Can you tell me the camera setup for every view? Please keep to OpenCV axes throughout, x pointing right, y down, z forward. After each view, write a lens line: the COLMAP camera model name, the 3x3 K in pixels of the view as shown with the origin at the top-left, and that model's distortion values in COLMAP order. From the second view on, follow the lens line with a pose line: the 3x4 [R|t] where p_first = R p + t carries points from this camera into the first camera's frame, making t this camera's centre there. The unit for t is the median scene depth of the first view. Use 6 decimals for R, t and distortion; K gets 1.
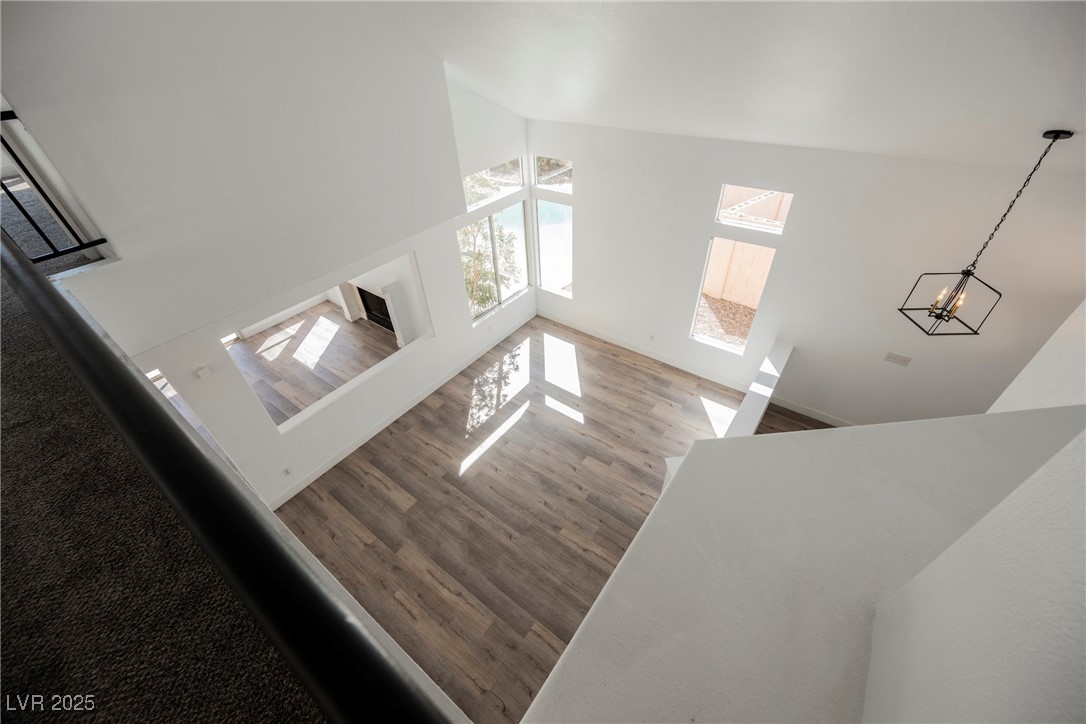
lens RADIAL K [[423.9, 0, 544.4], [0, 423.9, 361.9], [0, 0, 1]] dist [-0.001230, 0.000012]
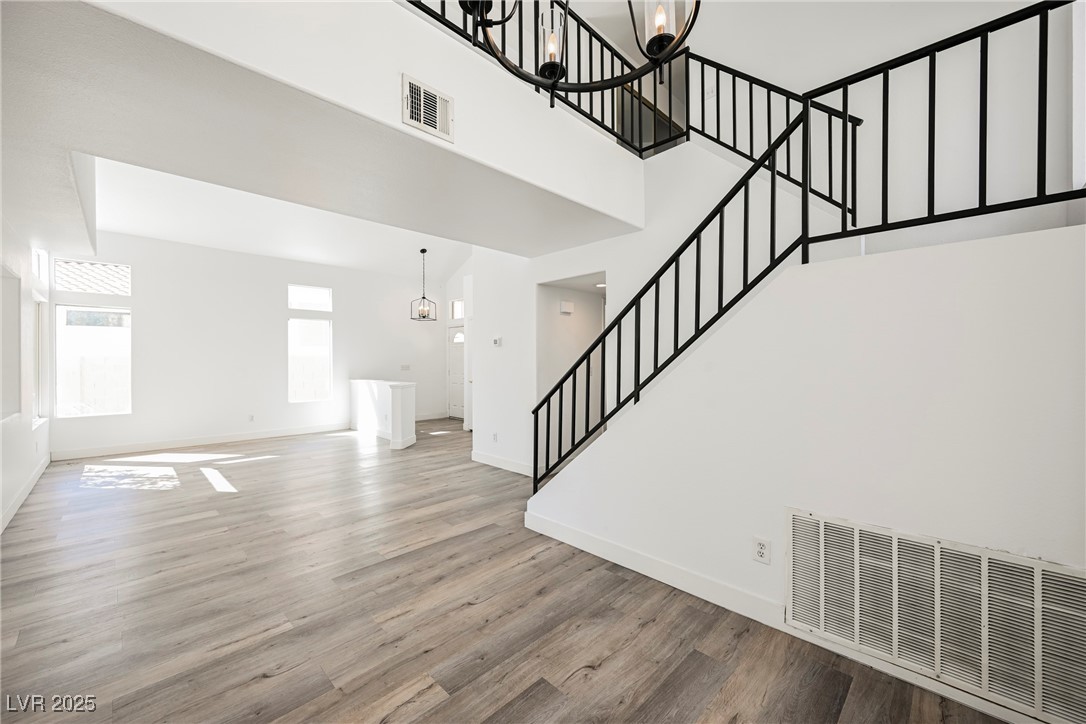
lens RADIAL K [[423.9, 0, 544.4], [0, 423.9, 361.9], [0, 0, 1]] dist [-0.001230, 0.000012]
pose [[0.145700, 0.034994, 0.988710, -1.028939], [0.627593, 0.769283, -0.119712, 0.611712], [-0.764786, 0.637949, 0.090123, 0.302669]]
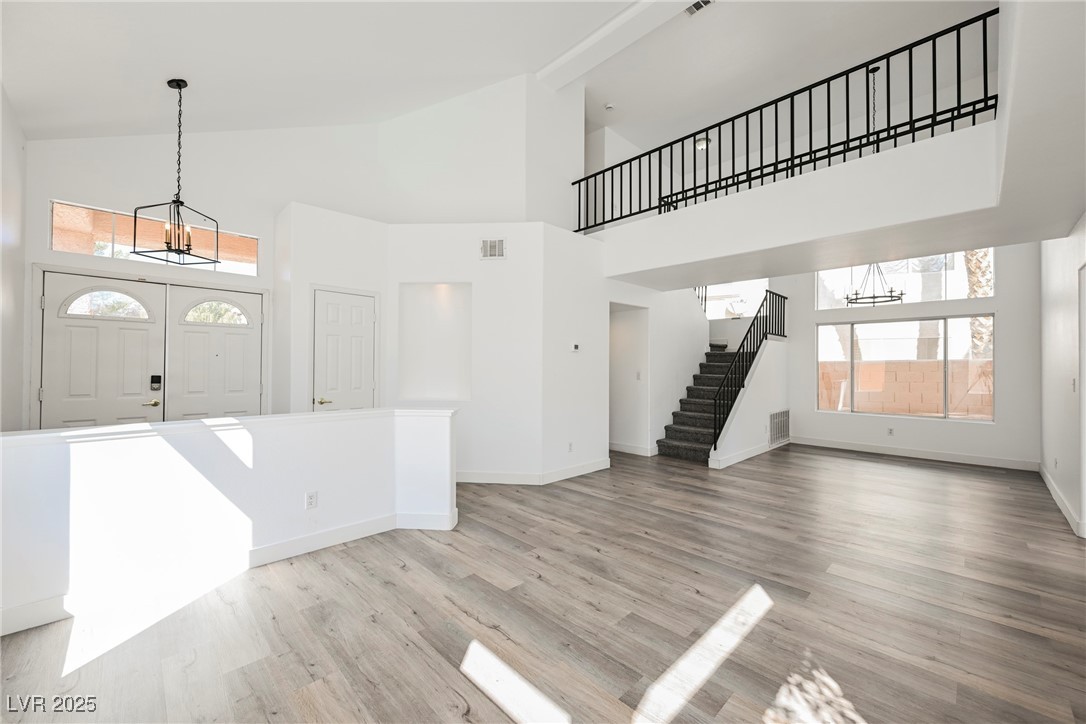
lens RADIAL K [[423.9, 0, 544.4], [0, 423.9, 361.9], [0, 0, 1]] dist [-0.001230, 0.000012]
pose [[-0.987570, 0.033817, 0.153497, -0.025124], [0.121949, 0.780977, 0.612539, -0.296249], [-0.099164, 0.623644, -0.775393, 1.348816]]
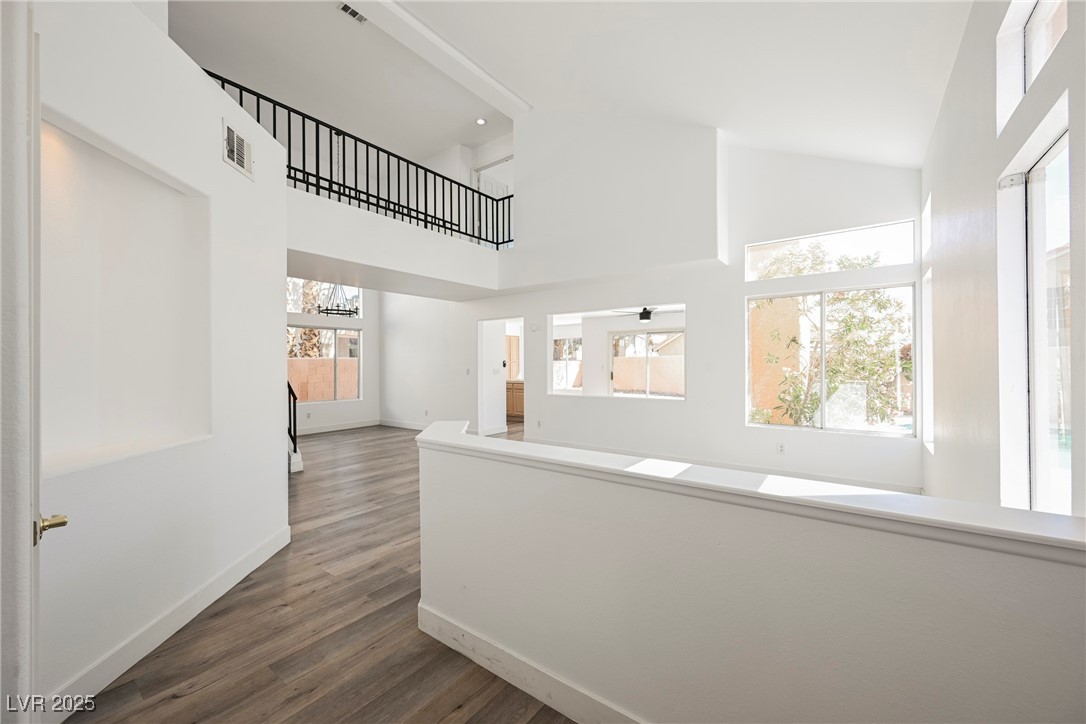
lens RADIAL K [[423.9, 0, 544.4], [0, 423.9, 361.9], [0, 0, 1]] dist [-0.001230, 0.000012]
pose [[-0.000178, 0.034463, -0.999406, 0.818414], [-0.630183, 0.775981, 0.026871, 0.052081], [0.776446, 0.629814, 0.021580, 0.868957]]
